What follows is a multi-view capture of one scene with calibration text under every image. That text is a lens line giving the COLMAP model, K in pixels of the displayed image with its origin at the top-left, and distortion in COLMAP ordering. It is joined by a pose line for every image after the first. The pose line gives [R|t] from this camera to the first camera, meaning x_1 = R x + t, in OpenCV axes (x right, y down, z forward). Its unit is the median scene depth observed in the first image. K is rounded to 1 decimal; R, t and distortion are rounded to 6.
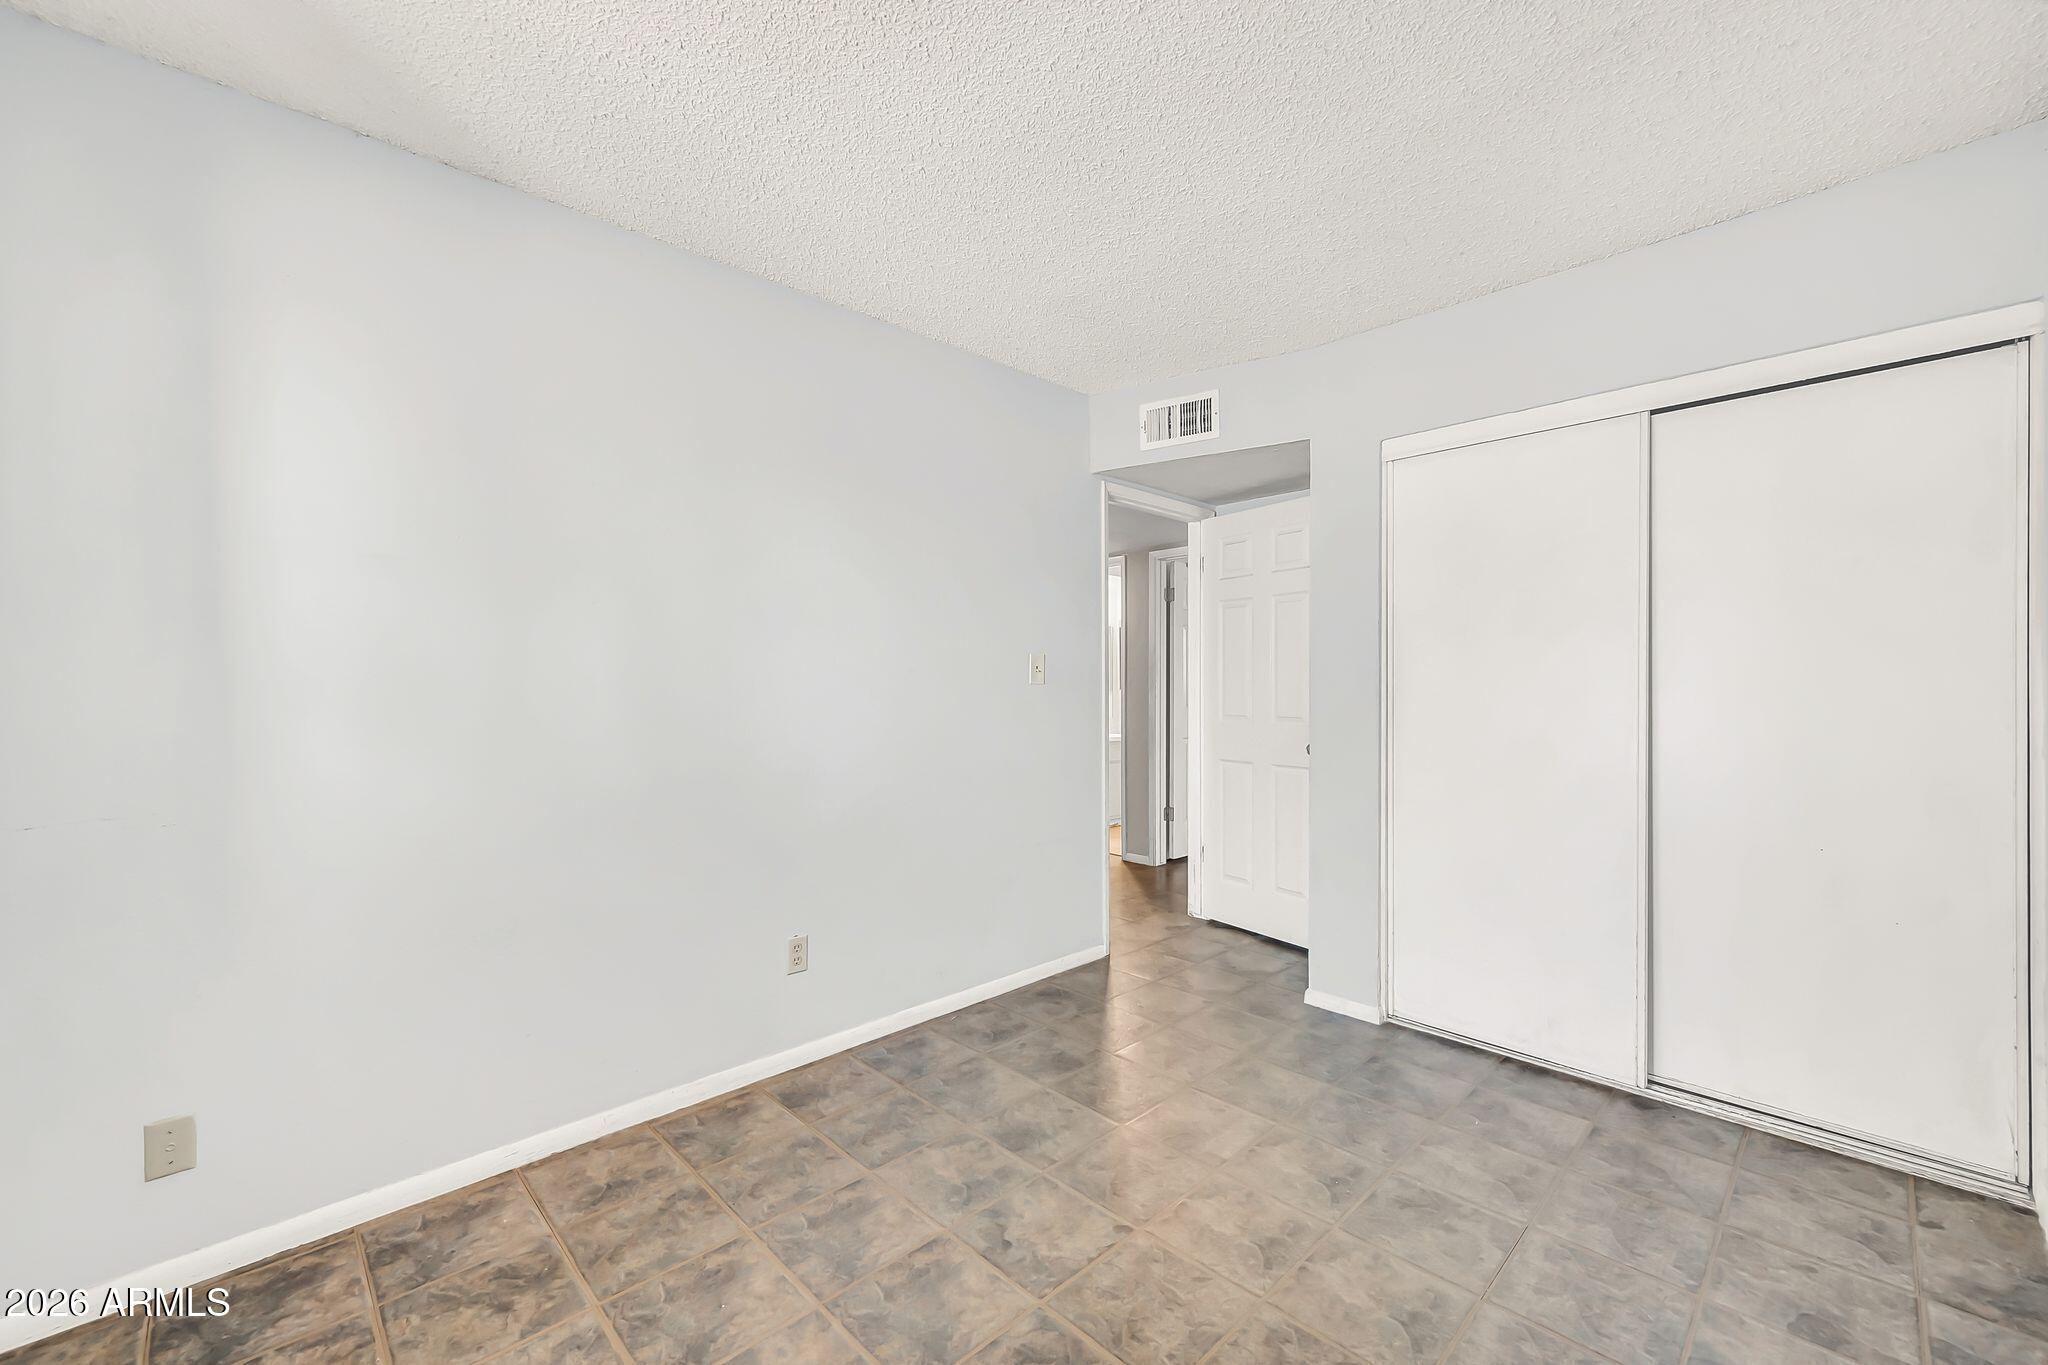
lens RADIAL K [[822.8, 0, 1030.9], [0, 822.8, 694.9], [0, 0, 1]] dist [0.001757, 0.000079]
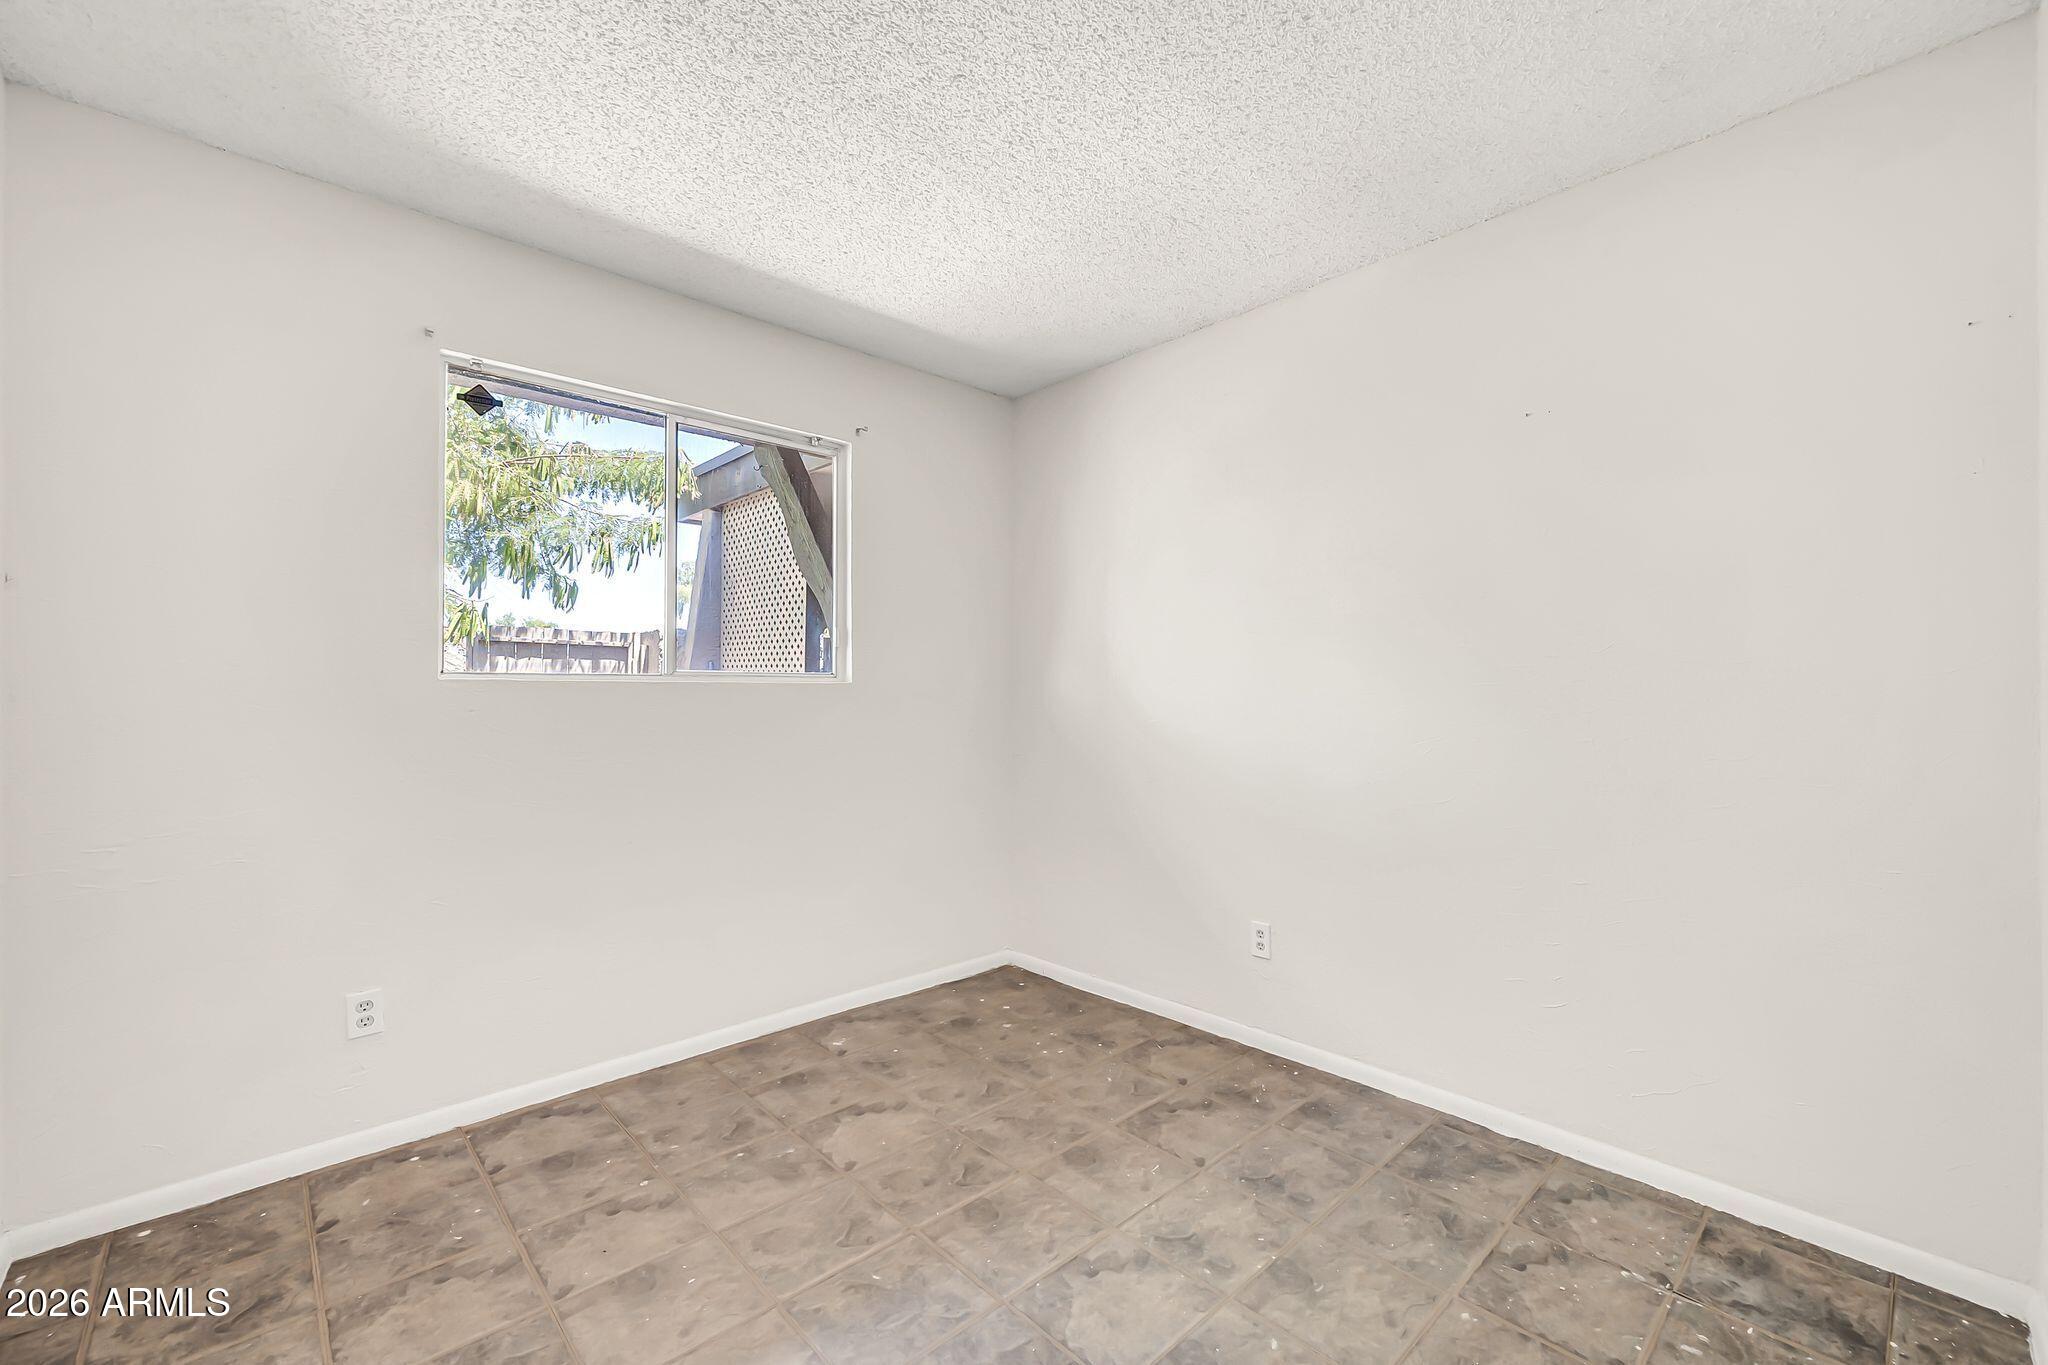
lens RADIAL K [[822.8, 0, 1028.6], [0, 822.8, 678.5], [0, 0, 1]] dist [0.001757, 0.000079]
pose [[-0.000331, -0.008302, -0.999965, 0.761418], [-0.001160, 0.999965, -0.008301, 0.019523], [0.999999, 0.001157, -0.000340, 0.803305]]
